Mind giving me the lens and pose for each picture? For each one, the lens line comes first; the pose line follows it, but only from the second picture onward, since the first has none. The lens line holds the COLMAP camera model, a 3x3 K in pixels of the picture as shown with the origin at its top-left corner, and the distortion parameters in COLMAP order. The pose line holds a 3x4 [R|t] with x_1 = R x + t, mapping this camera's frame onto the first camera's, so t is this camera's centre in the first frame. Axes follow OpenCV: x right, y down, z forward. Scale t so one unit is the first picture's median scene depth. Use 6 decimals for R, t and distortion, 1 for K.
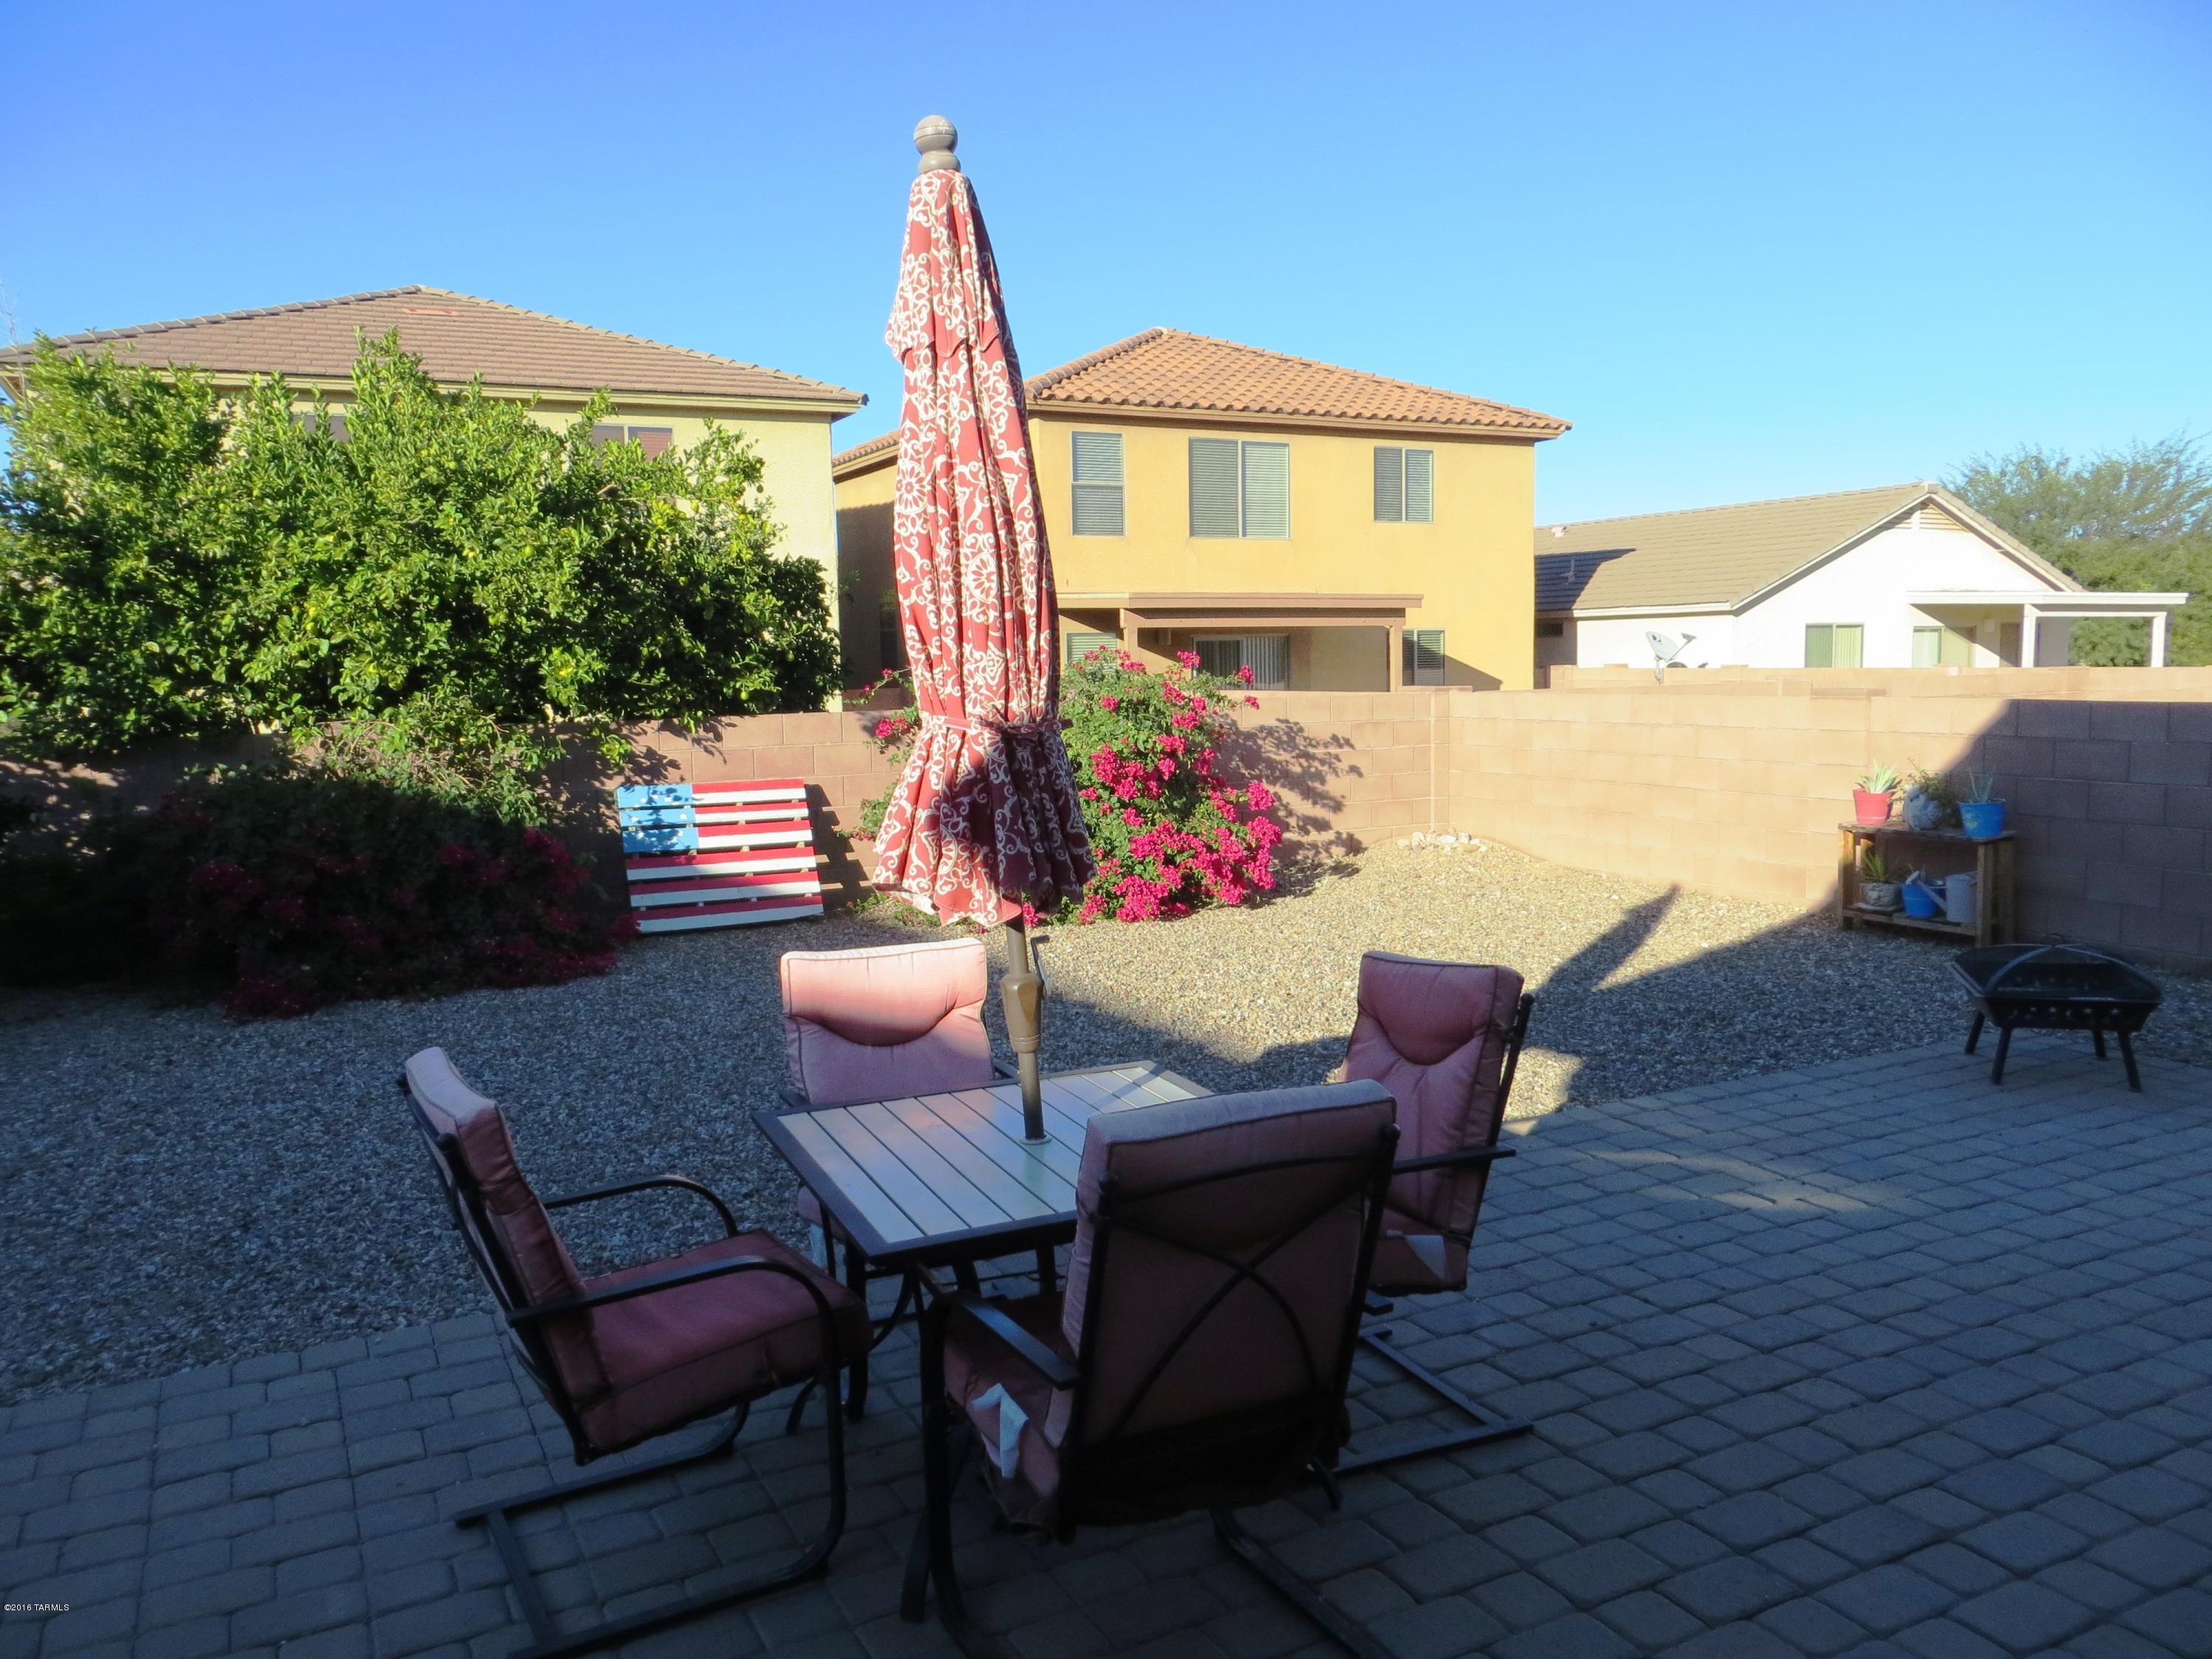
lens RADIAL K [[1671.1, 0, 1106.0], [0, 1671.1, 829.5], [0, 0, 1]] dist [-0.029915, 0.009078]
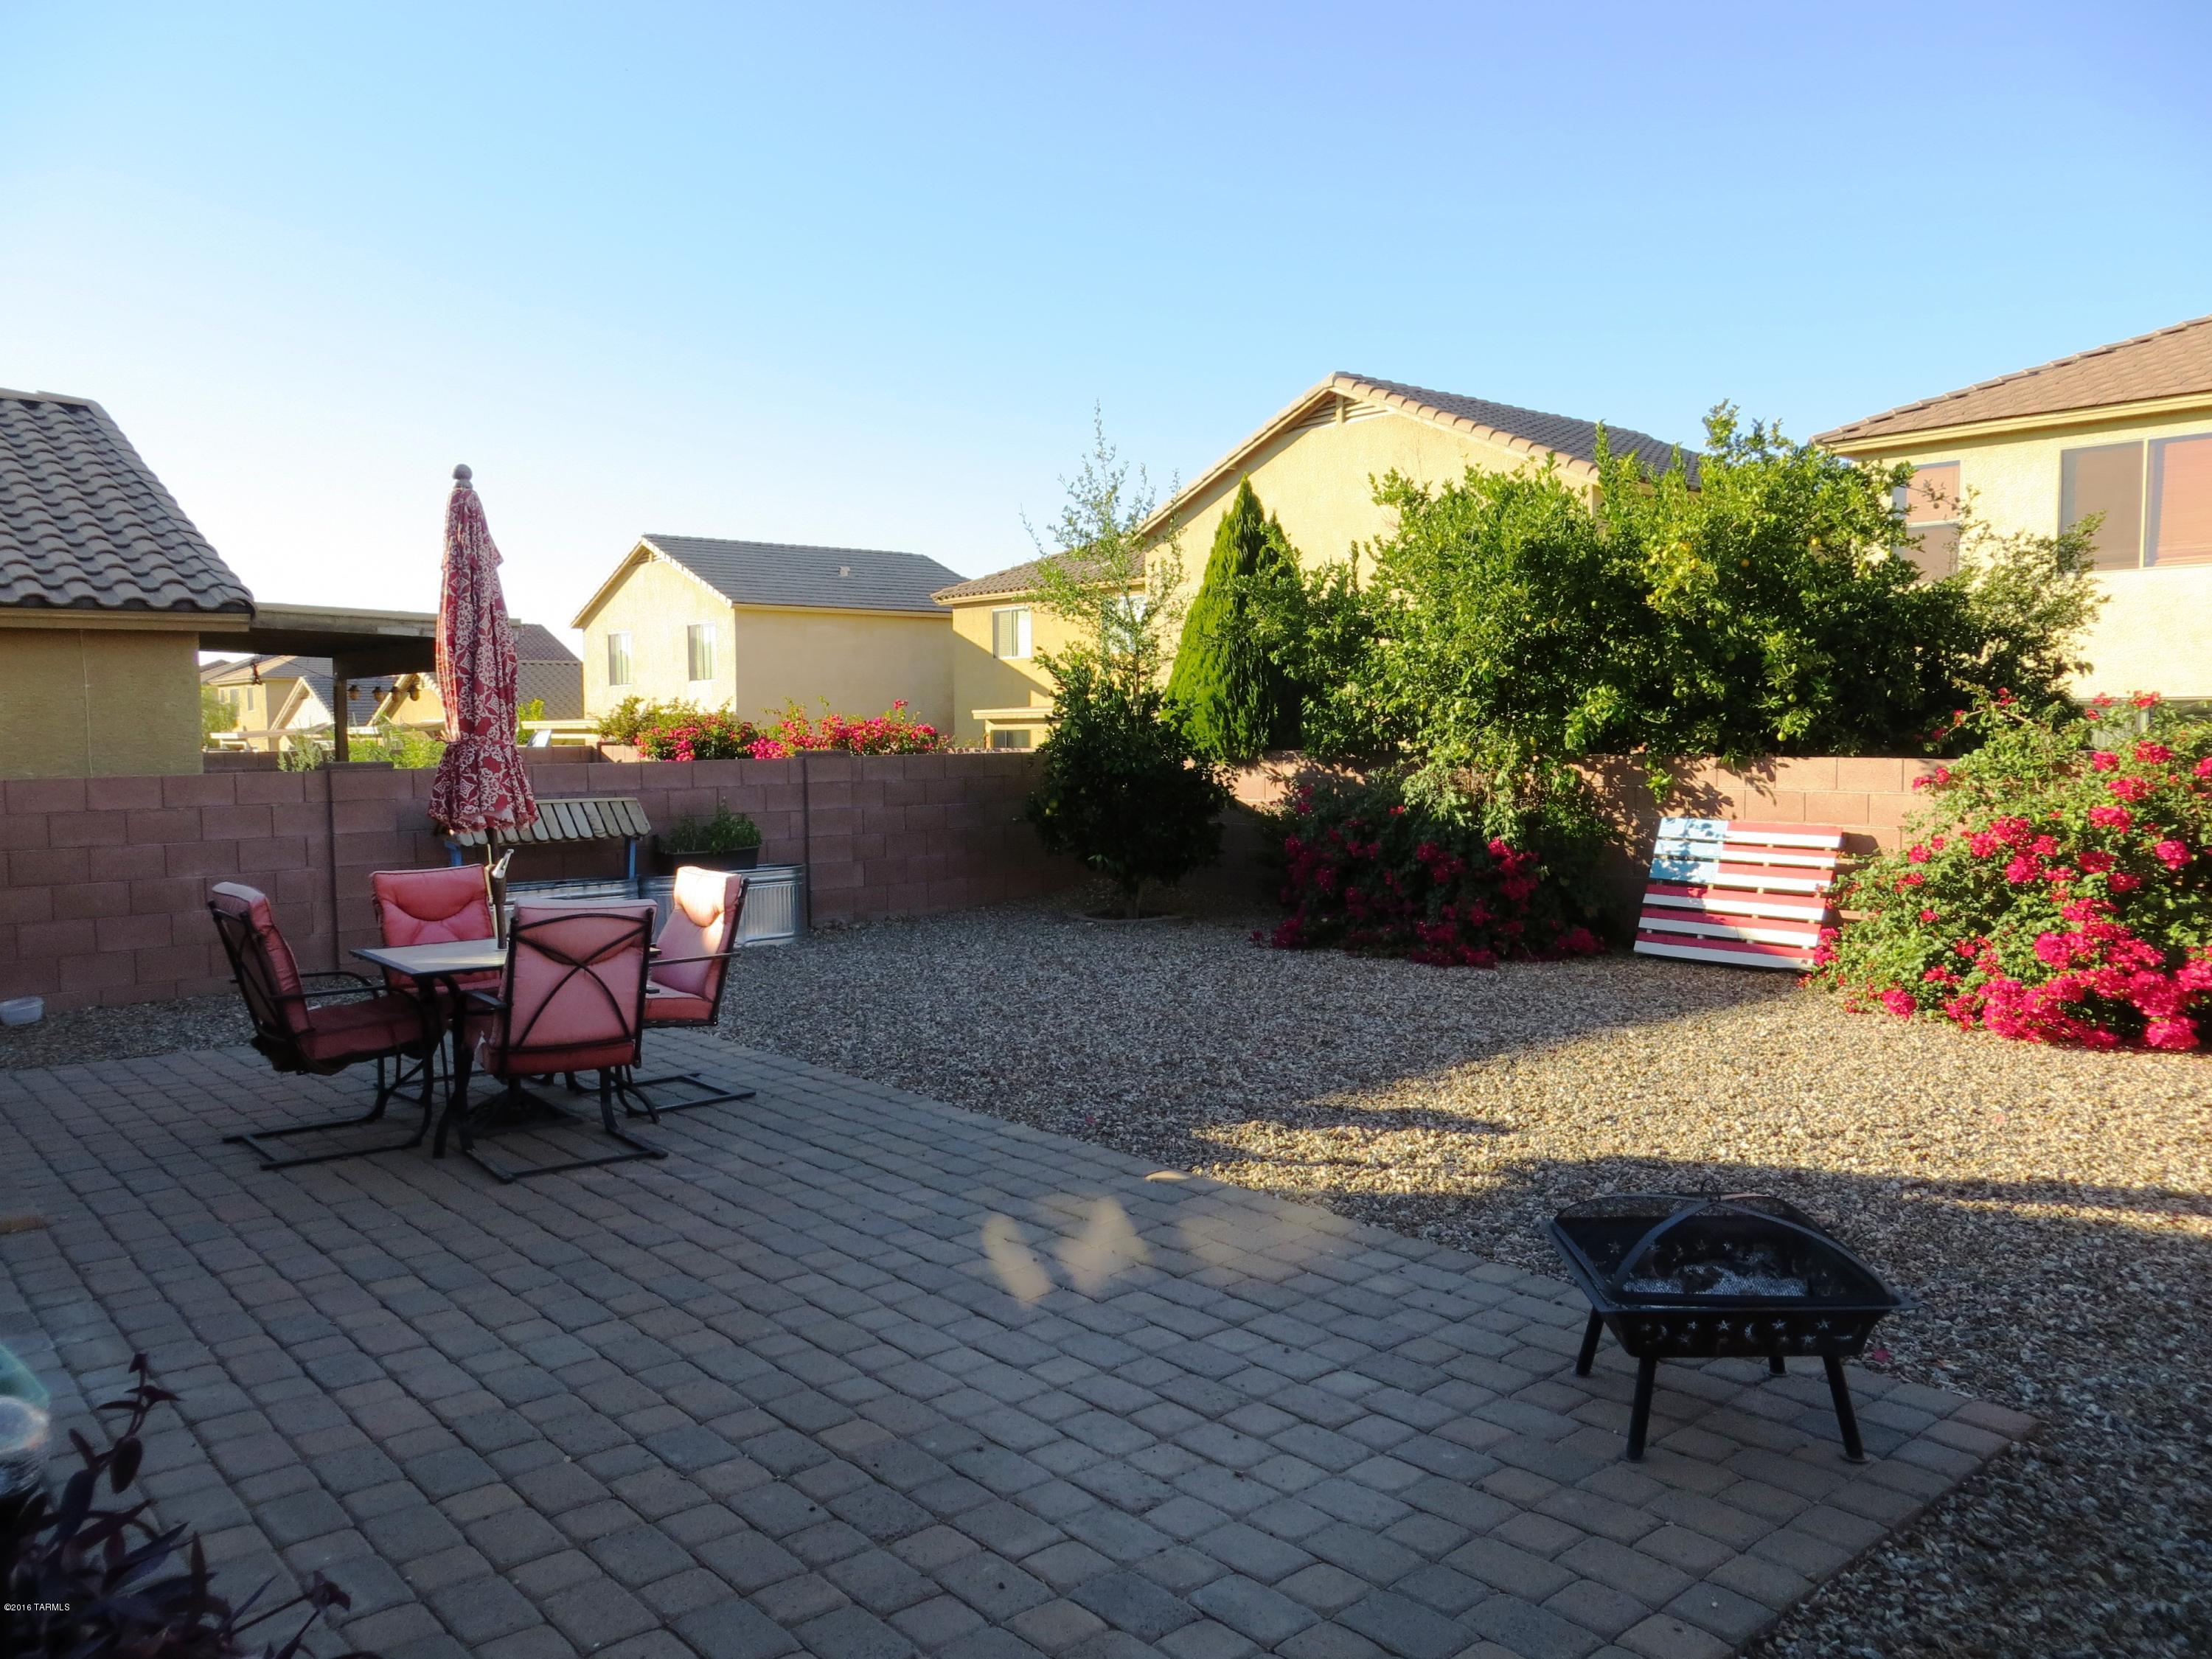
lens RADIAL K [[1671.1, 0, 1106.0], [0, 1671.1, 829.5], [0, 0, 1]] dist [-0.029915, 0.009078]
pose [[0.248034, 0.083731, -0.965126, 0.698420], [-0.097639, 0.993345, 0.061087, -0.051253], [0.963818, 0.079082, 0.254559, 0.401924]]
